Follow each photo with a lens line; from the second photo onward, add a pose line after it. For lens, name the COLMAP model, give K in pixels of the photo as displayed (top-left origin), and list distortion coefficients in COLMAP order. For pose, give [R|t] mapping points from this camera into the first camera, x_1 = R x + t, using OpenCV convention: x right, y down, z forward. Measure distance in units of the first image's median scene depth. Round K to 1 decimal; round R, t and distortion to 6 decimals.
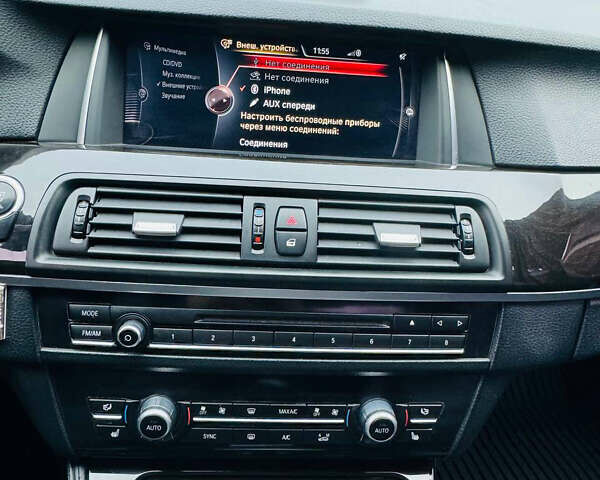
lens RADIAL K [[541.5, 0, 299.9], [0, 541.5, 219.4], [0, 0, 1]] dist [-0.005819, 0.001567]
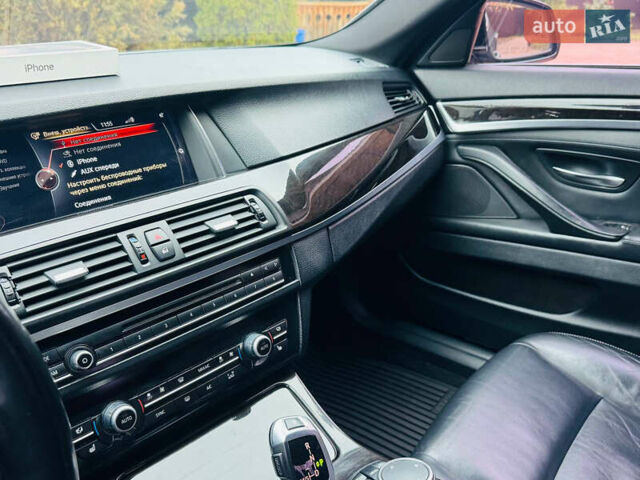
lens RADIAL K [[635.9, 0, 320.0], [0, 635.9, 240.0], [0, 0, 1]] dist [0.207875, -0.523635]
pose [[0.732783, -0.335929, 0.591761, -0.665824], [0.395066, 0.918097, 0.031968, 0.116797], [-0.554032, 0.210359, 0.805480, -0.562263]]
